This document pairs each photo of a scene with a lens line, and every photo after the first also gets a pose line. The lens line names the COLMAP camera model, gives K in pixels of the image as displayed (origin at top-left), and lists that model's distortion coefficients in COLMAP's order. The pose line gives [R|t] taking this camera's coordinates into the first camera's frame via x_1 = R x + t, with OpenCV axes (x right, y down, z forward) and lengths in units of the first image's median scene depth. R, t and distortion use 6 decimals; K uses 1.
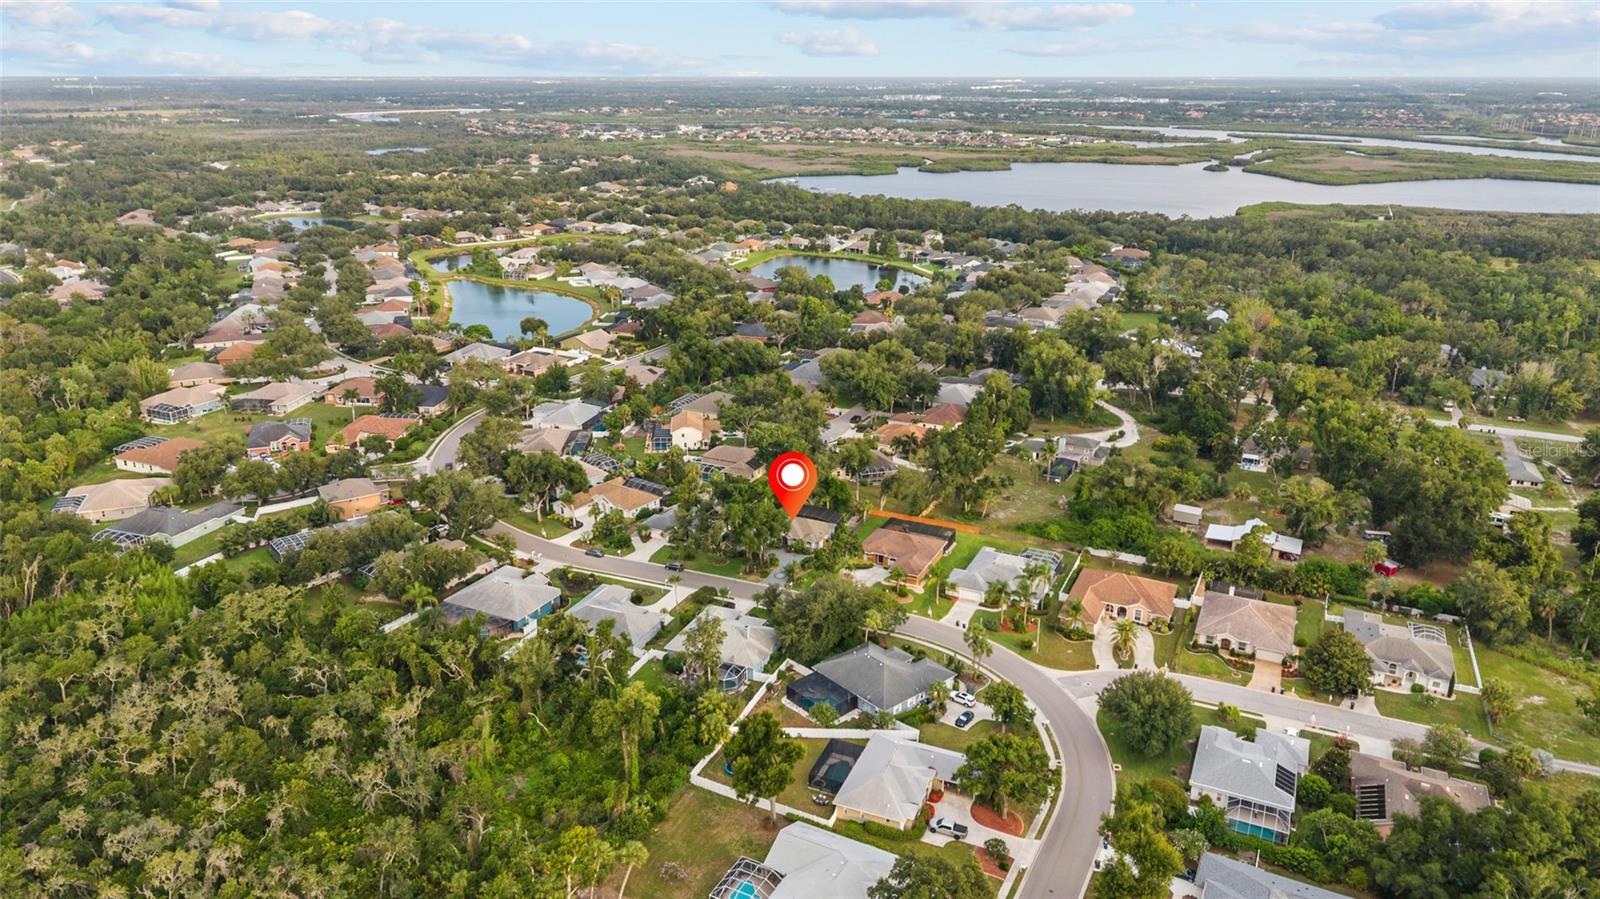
lens RADIAL K [[1068.1, 0, 800.0], [0, 1068.1, 449.5], [0, 0, 1]] dist [0.053259, -0.045907]
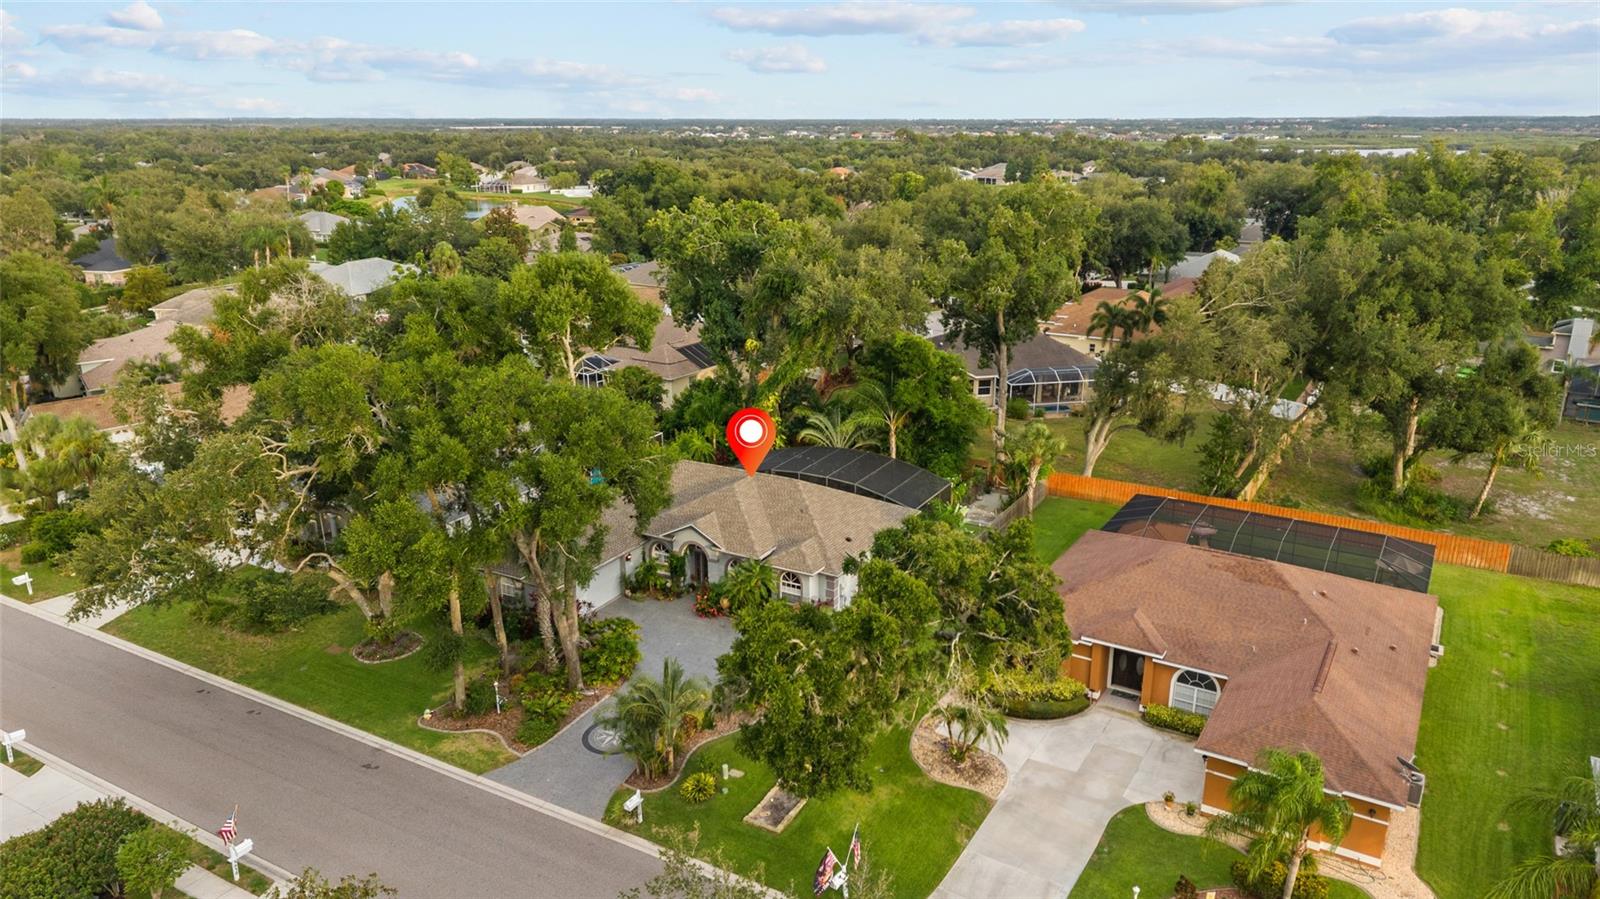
lens RADIAL K [[1068.1, 0, 800.0], [0, 1068.1, 449.5], [0, 0, 1]] dist [0.053259, -0.045907]
pose [[0.992557, 0.027504, -0.118634, 0.037086], [-0.032101, 0.998799, -0.037013, 0.069126], [0.117473, 0.040546, 0.992248, 0.782048]]
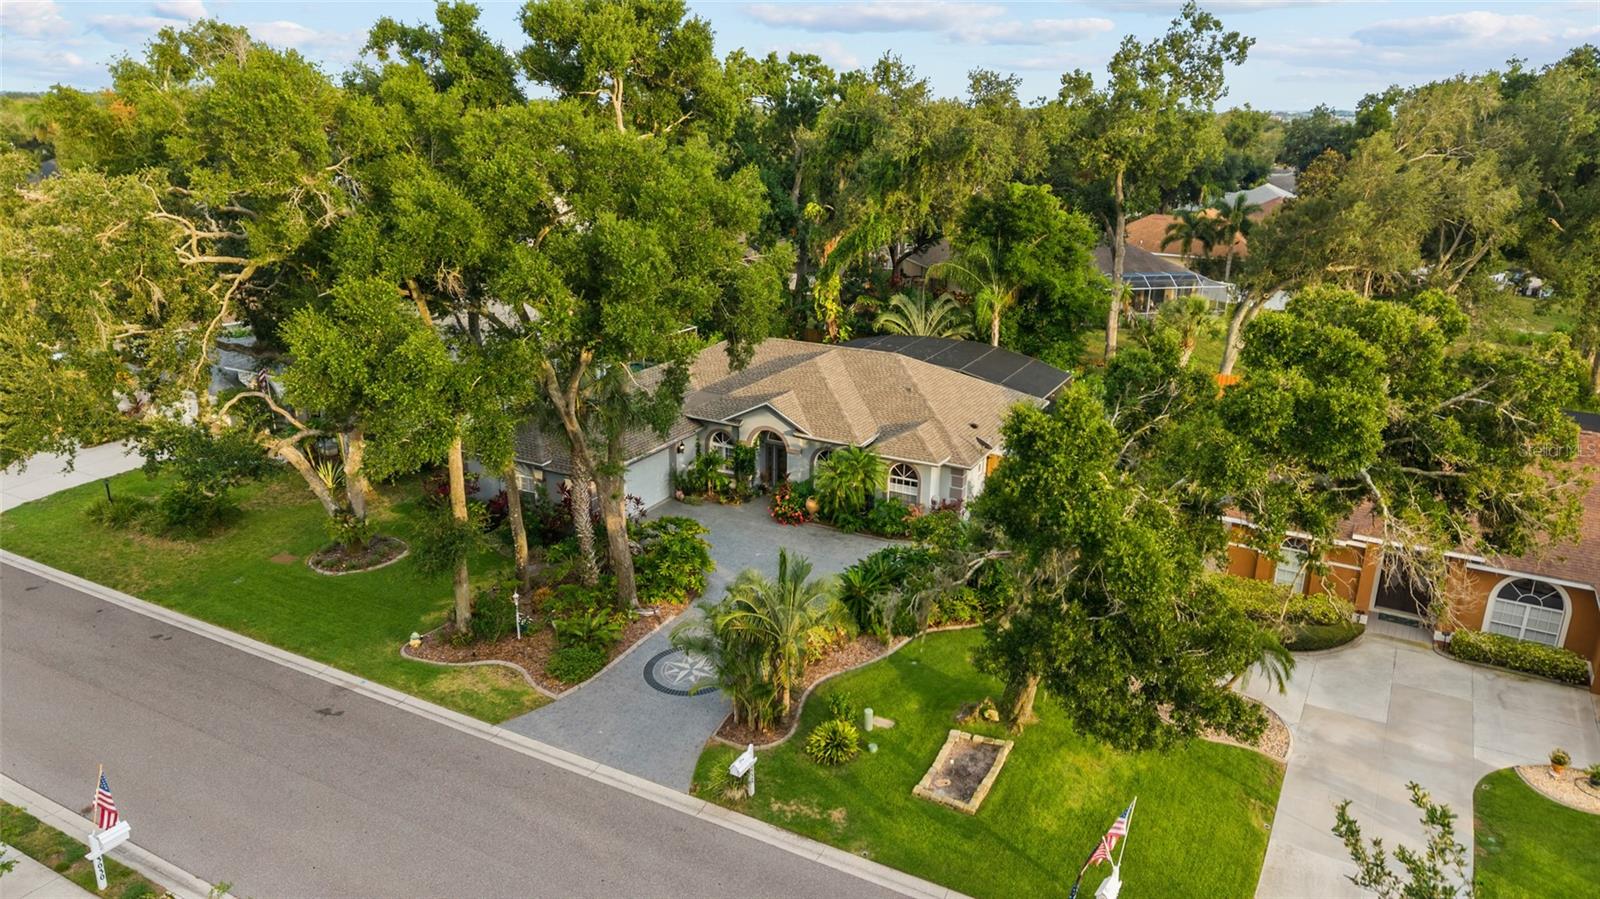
lens RADIAL K [[1037.2, 0, 800.0], [0, 1037.2, 449.5], [0, 0, 1]] dist [0.048386, -0.040059]
pose [[0.995376, 0.038531, -0.087990, 0.006127], [-0.040988, 0.998814, -0.026283, 0.090119], [0.086873, 0.029768, 0.995775, 0.844272]]
